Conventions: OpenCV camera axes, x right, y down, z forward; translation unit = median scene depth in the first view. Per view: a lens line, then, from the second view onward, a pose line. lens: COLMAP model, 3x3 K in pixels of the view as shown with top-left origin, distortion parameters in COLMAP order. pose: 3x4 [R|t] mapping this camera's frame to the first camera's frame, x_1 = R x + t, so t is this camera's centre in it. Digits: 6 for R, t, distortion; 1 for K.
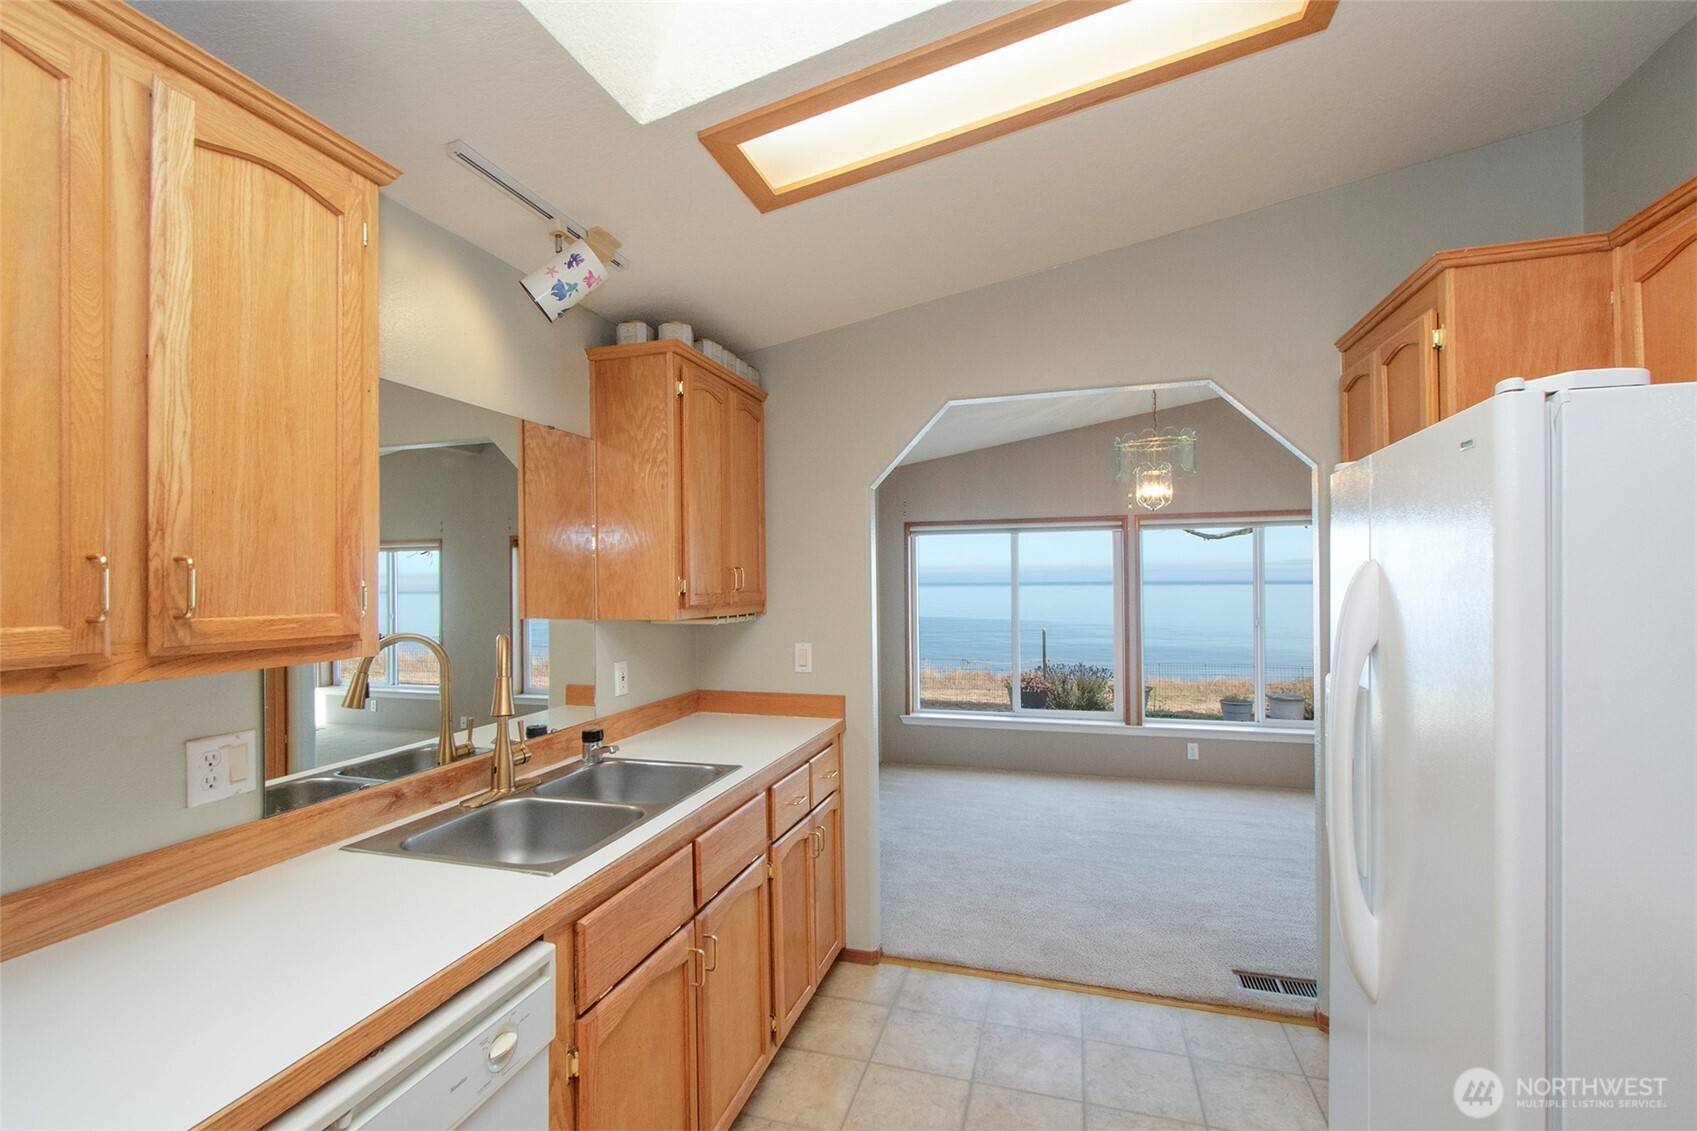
lens RADIAL K [[744.6, 0, 831.7], [0, 744.6, 578.9], [0, 0, 1]] dist [0.004077, 0.000432]
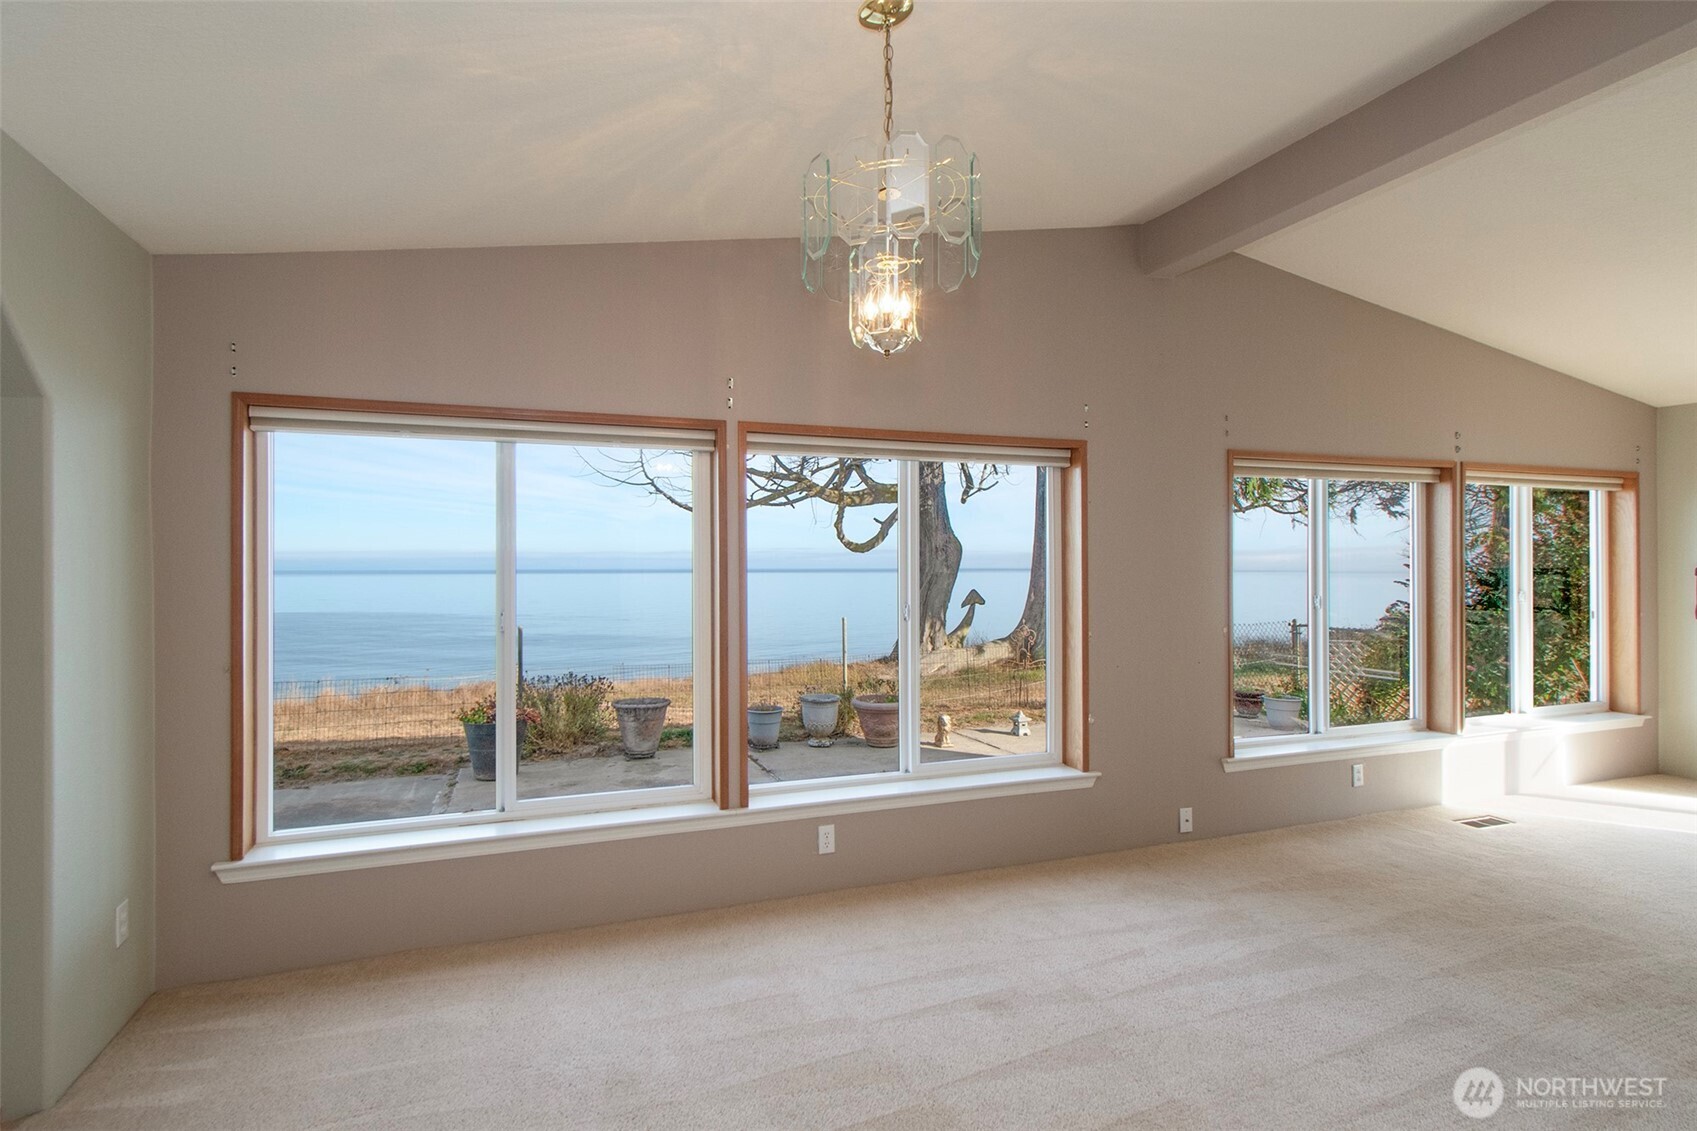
lens RADIAL K [[799.4, 0, 801.8], [0, 799.4, 564.6], [0, 0, 1]] dist [0.002323, 0.000087]
pose [[0.800066, 0.007527, 0.599864, 0.209363], [-0.005331, 0.999971, -0.005438, 0.047062], [-0.599888, 0.001153, 0.800083, 1.133949]]
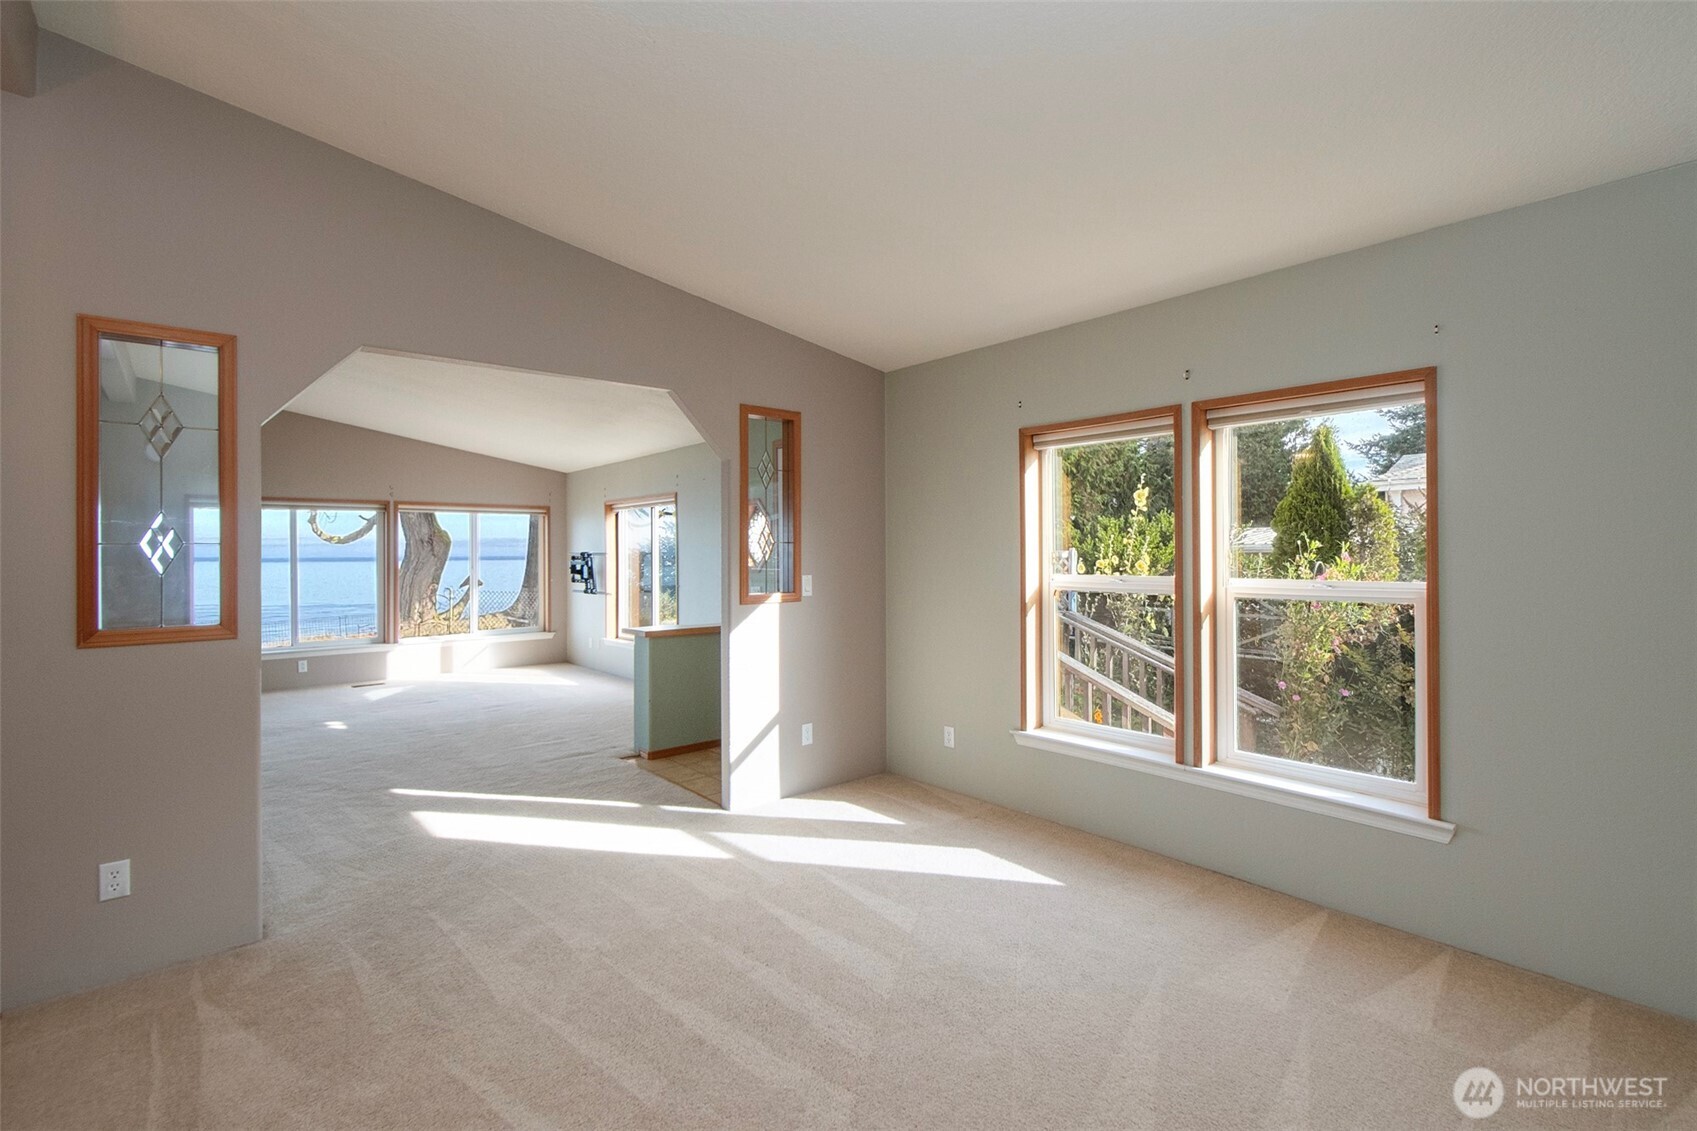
lens RADIAL K [[749.9, 0, 849.0], [0, 749.9, 560.8], [0, 0, 1]] dist [0.000915, 0.000047]
pose [[0.516495, -0.000977, 0.856290, 0.754758], [-0.002020, 0.999995, 0.002360, 0.042951], [-0.856288, -0.002949, 0.516490, -1.766554]]
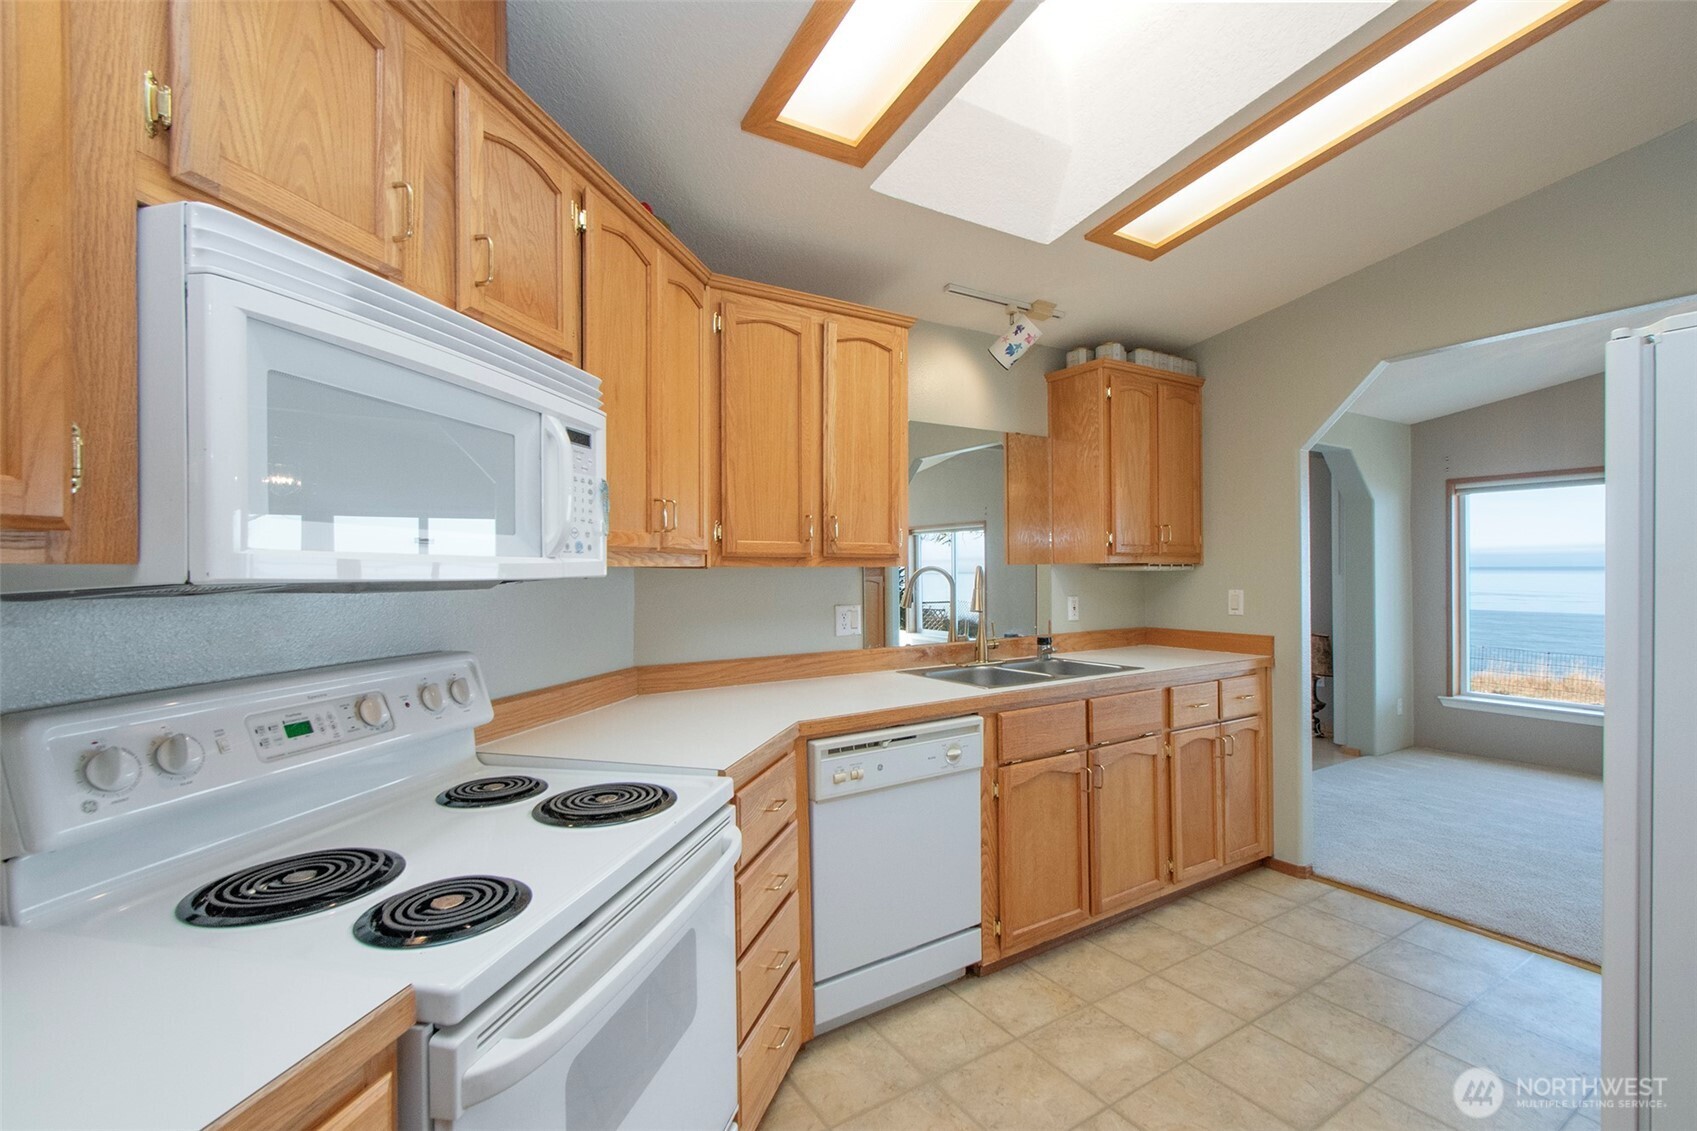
lens RADIAL K [[741.8, 0, 845.2], [0, 741.8, 570.4], [0, 0, 1]] dist [0.001350, 0.000010]
pose [[0.764798, 0.004006, -0.644258, 0.294917], [0.003075, 0.999947, 0.009868, 0.051896], [0.644263, -0.009528, 0.764745, -0.339148]]
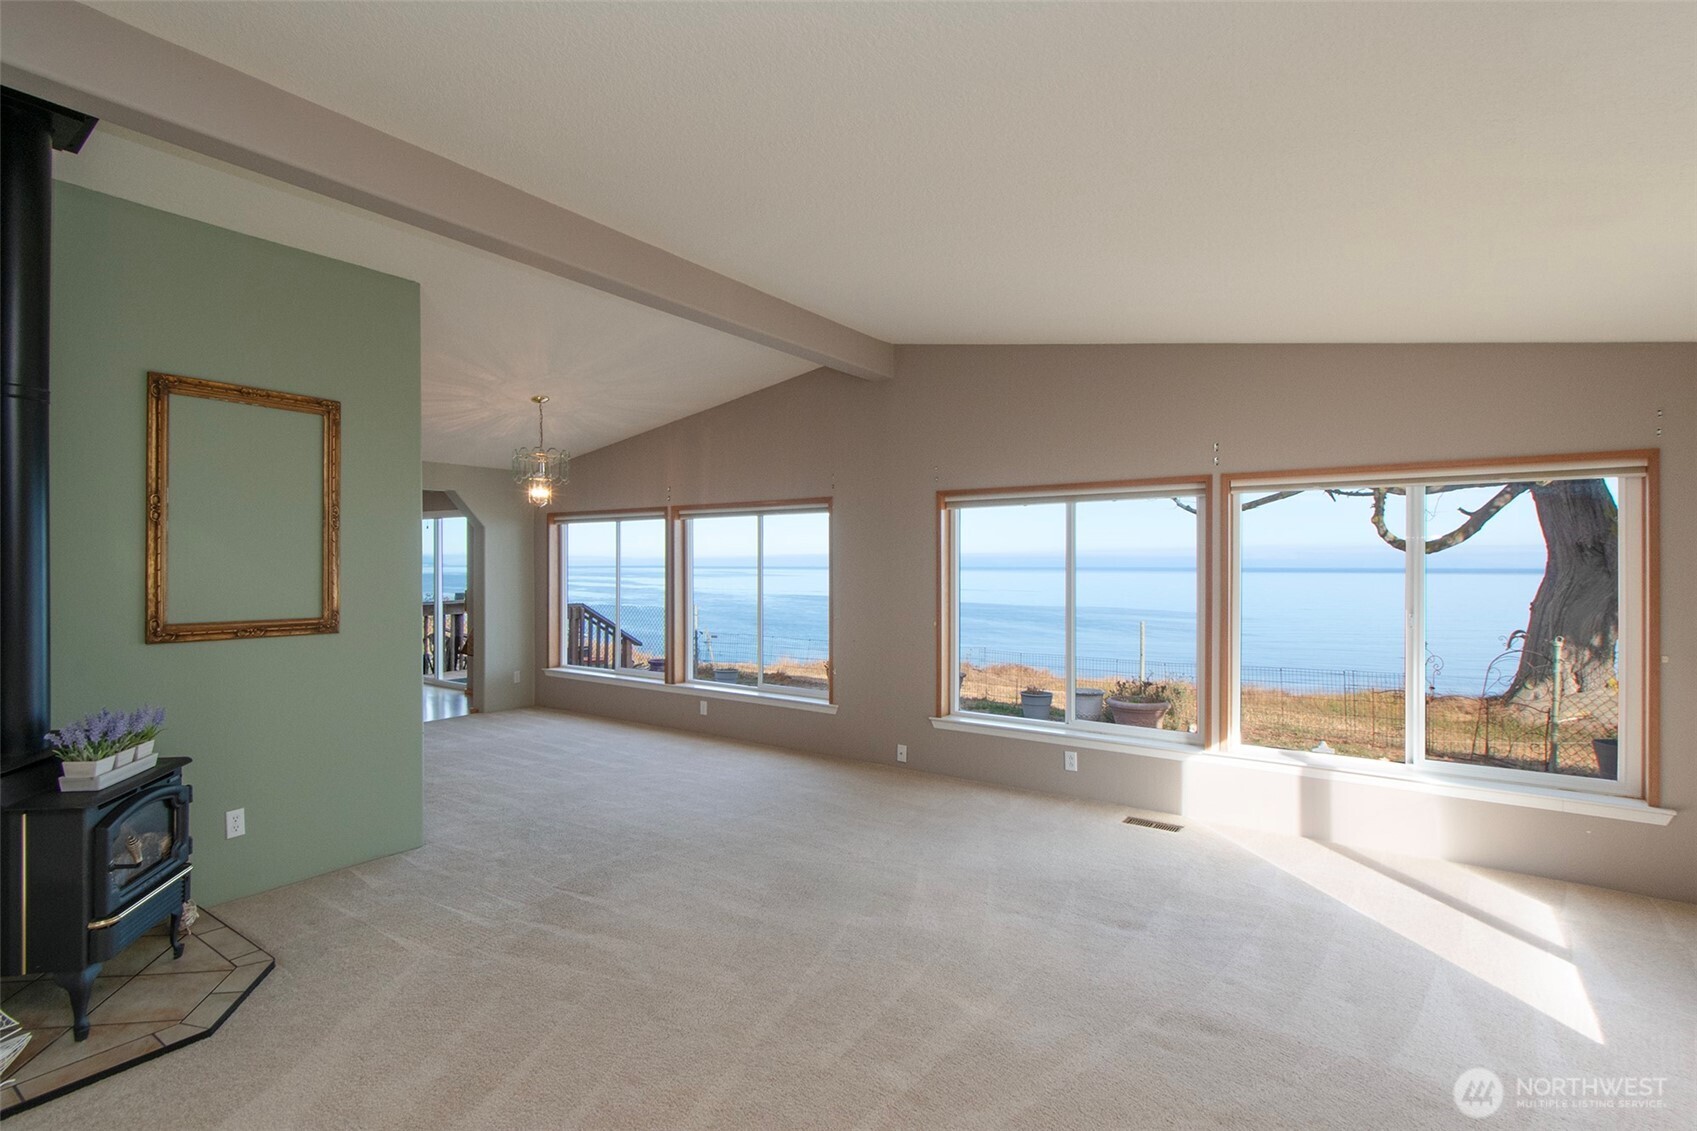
lens RADIAL K [[851.8, 0, 742.5], [0, 851.8, 557.1], [0, 0, 1]] dist [-0.000865, -0.001292]
pose [[0.931213, 0.008103, -0.364387, 2.268243], [-0.009324, 0.999955, -0.001591, -0.008176], [0.364357, 0.004879, 0.931246, -0.497826]]
